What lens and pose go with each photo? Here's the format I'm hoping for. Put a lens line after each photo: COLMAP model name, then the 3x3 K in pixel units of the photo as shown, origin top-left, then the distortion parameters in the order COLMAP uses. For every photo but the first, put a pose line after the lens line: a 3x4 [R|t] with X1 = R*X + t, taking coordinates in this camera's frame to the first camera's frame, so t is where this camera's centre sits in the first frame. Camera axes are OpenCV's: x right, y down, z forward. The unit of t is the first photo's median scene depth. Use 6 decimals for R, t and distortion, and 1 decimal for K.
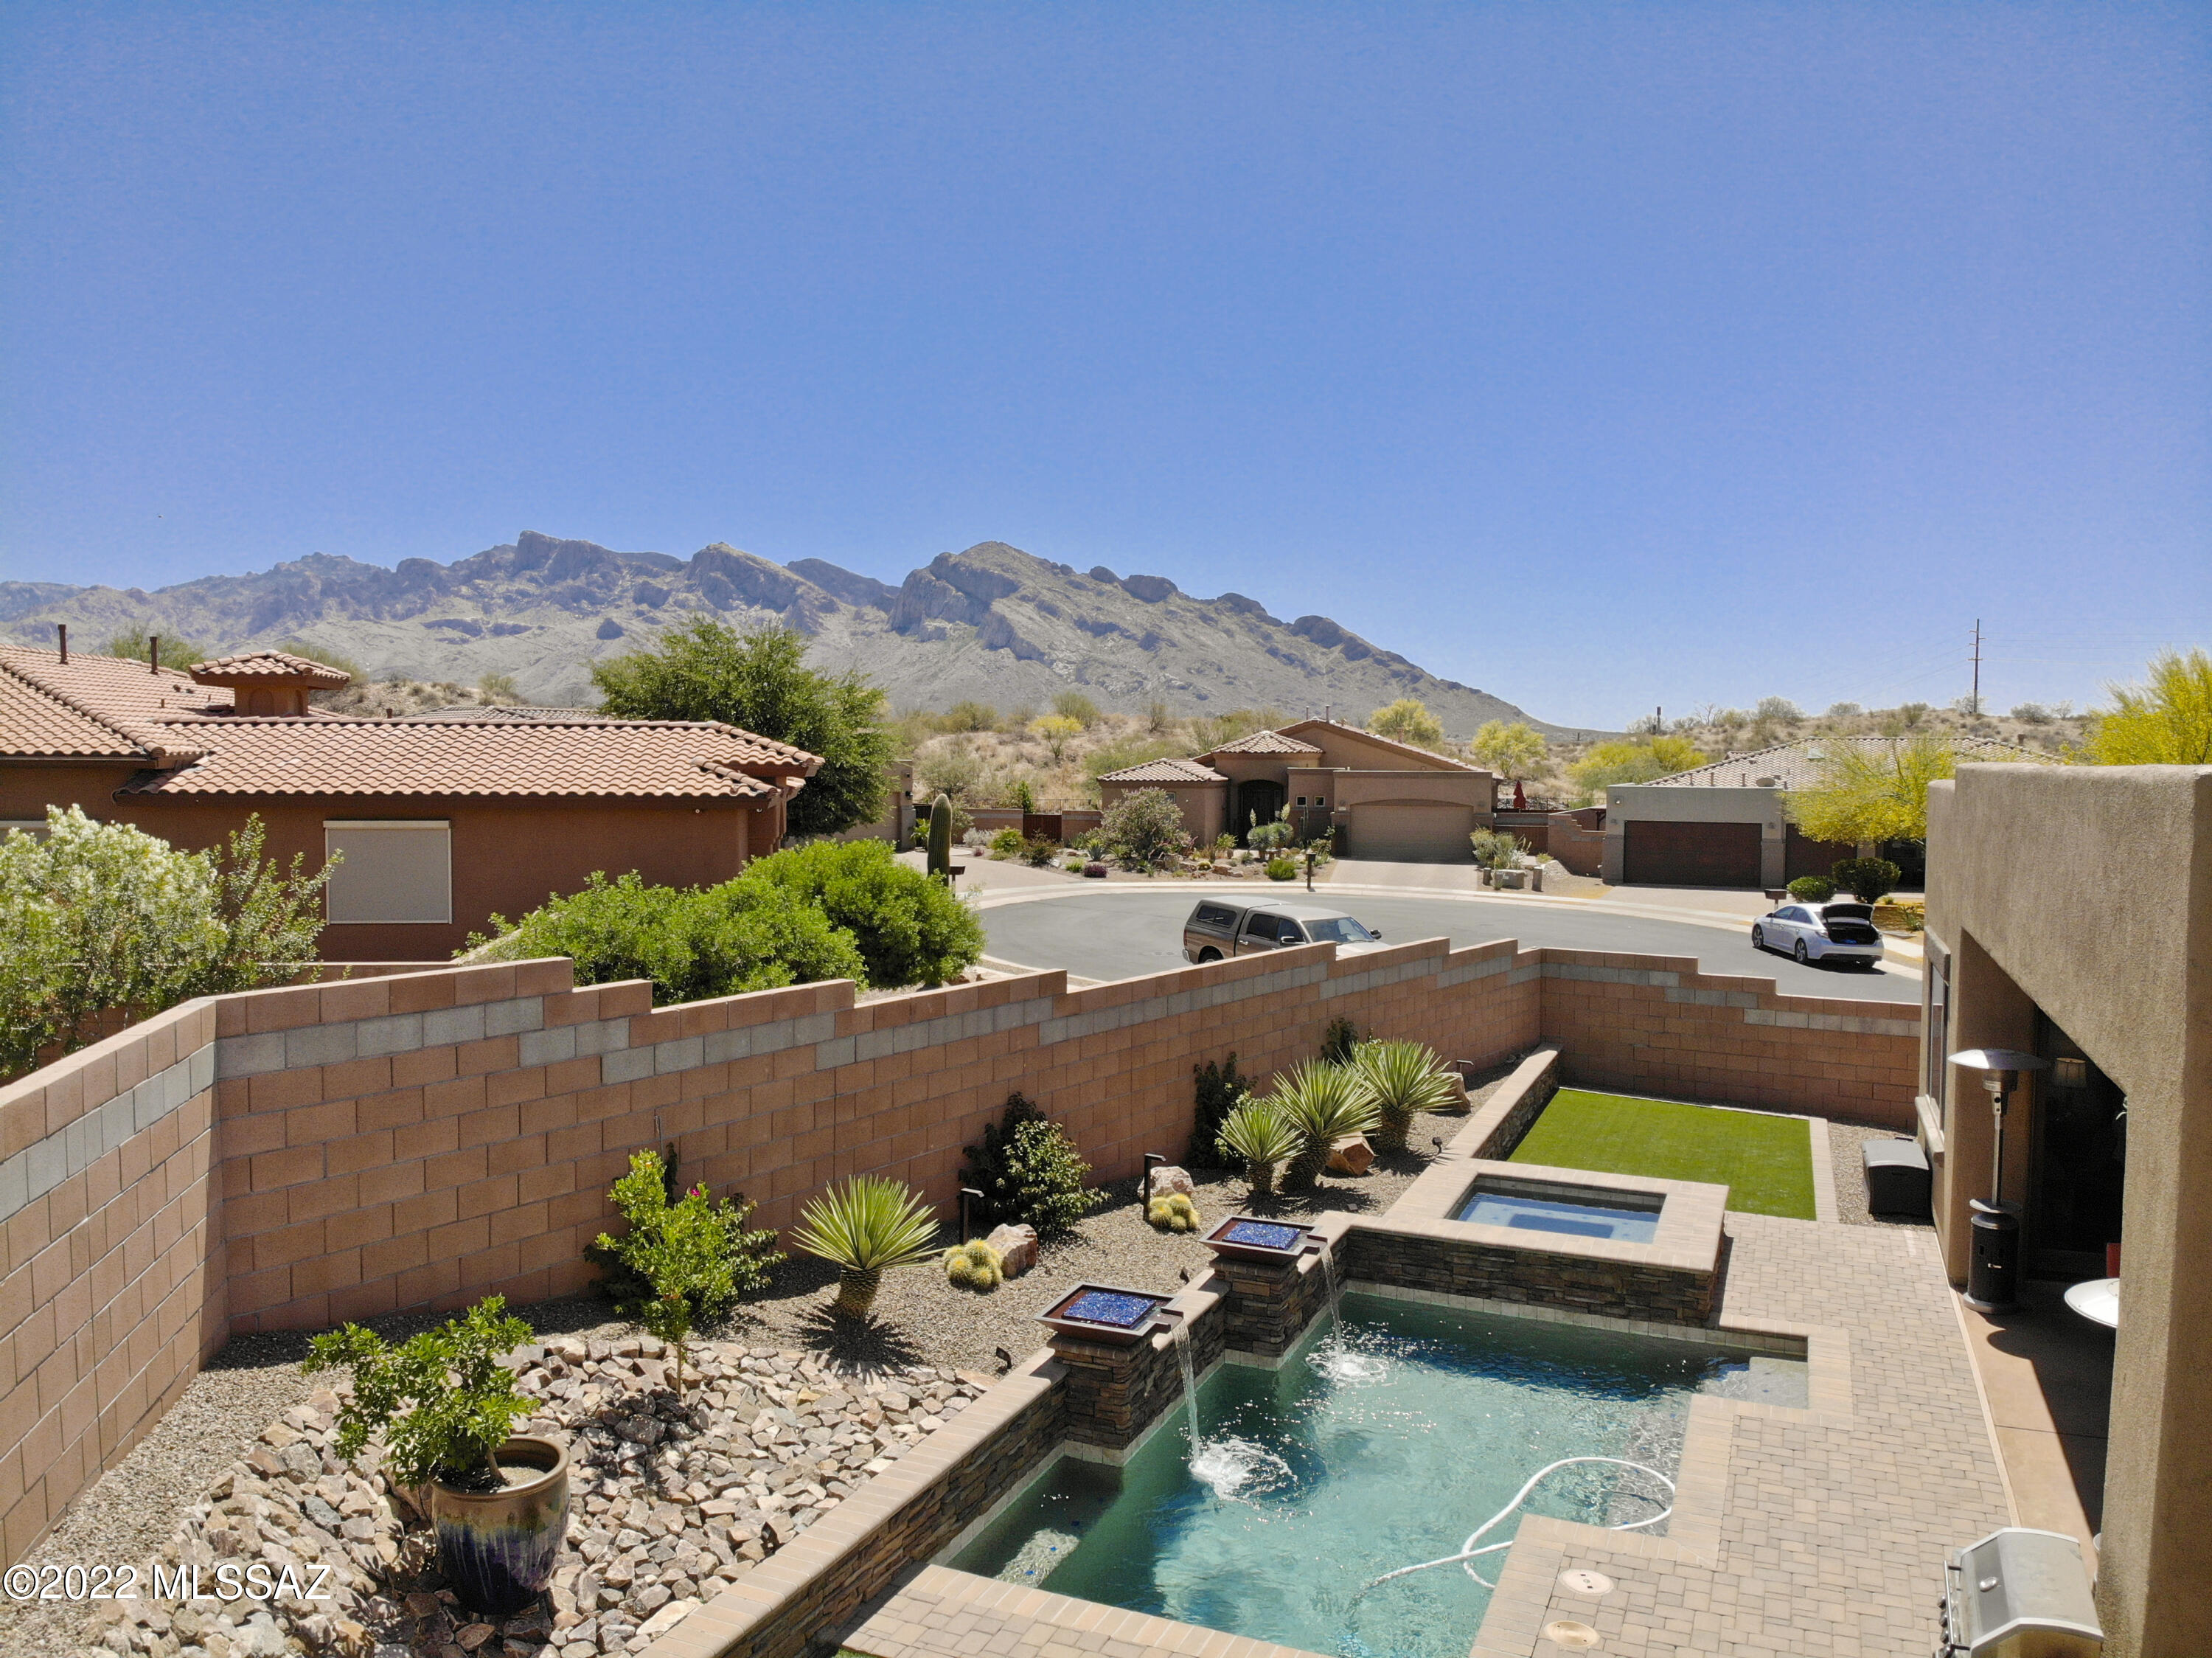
lens RADIAL K [[1608.0, 0, 1095.4], [0, 1608.0, 816.3], [0, 0, 1]] dist [0.113672, -0.230380]
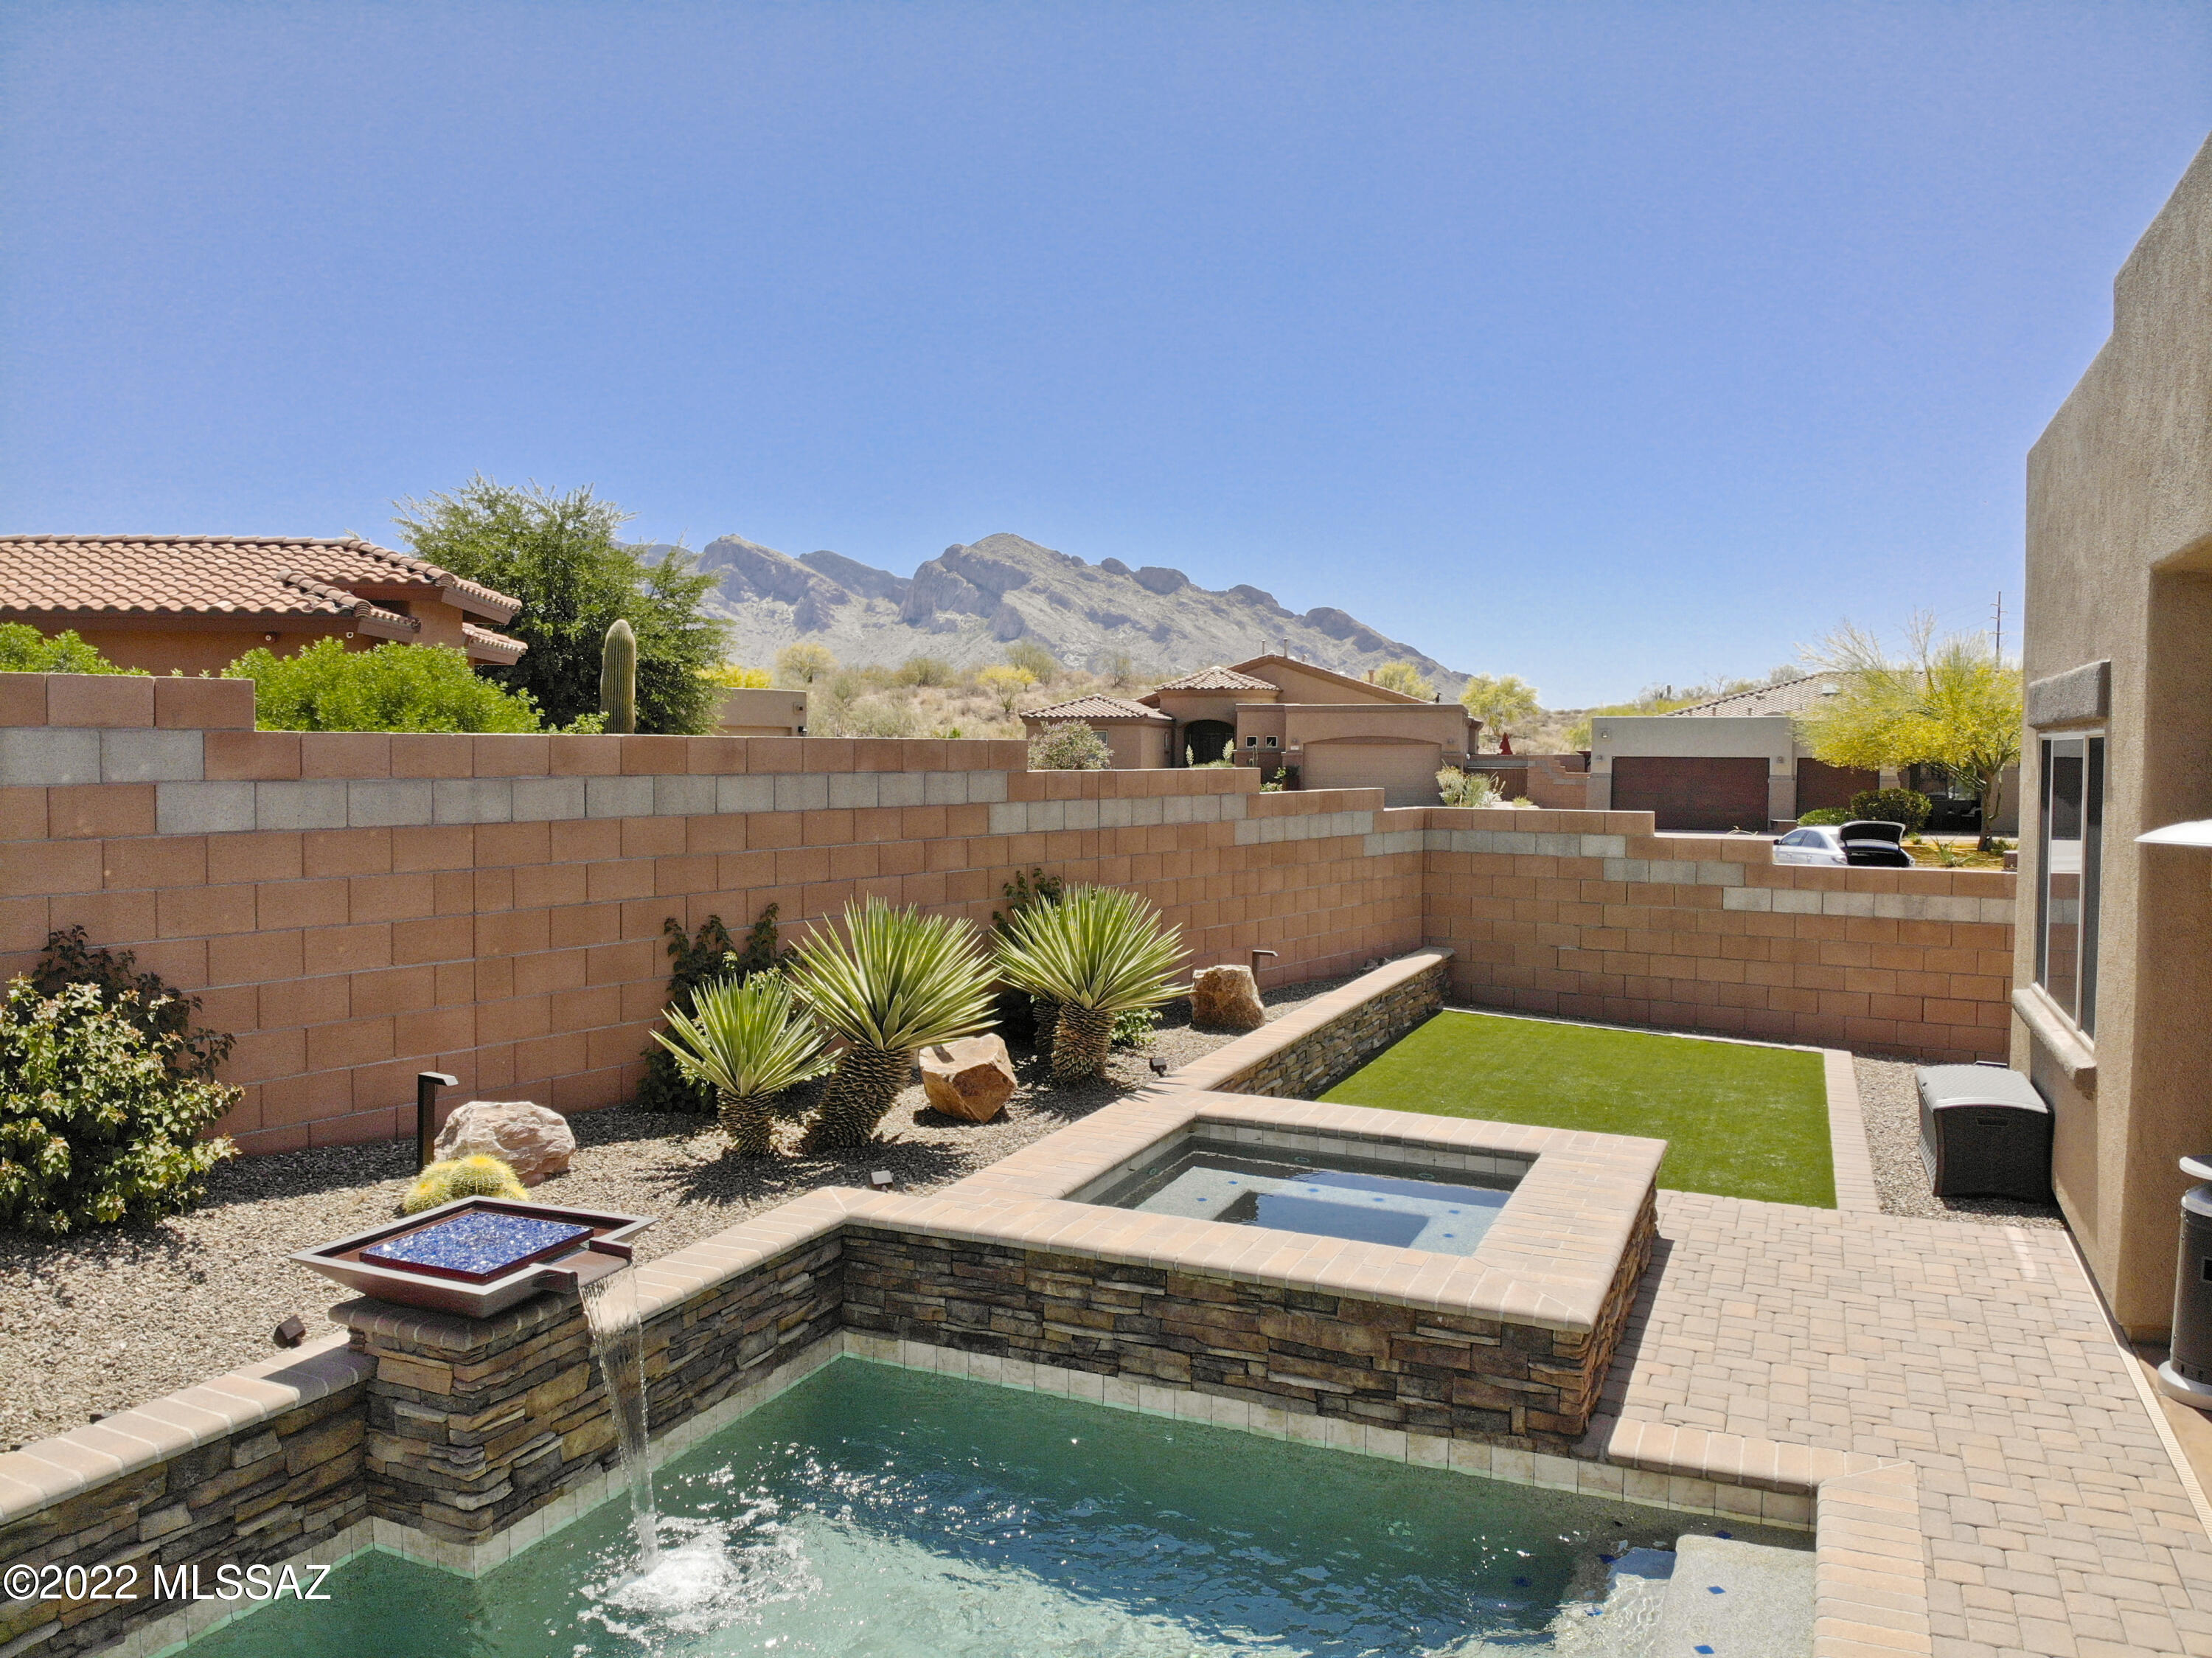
lens RADIAL K [[1541.5, 0, 1106.0], [0, 1541.5, 829.0], [0, 0, 1]] dist [0.097314, -0.190988]
pose [[0.999833, 0.000033, -0.018299, 0.194291], [0.000026, 0.999995, 0.003187, 0.111652], [0.018299, -0.003187, 0.999827, 0.443855]]
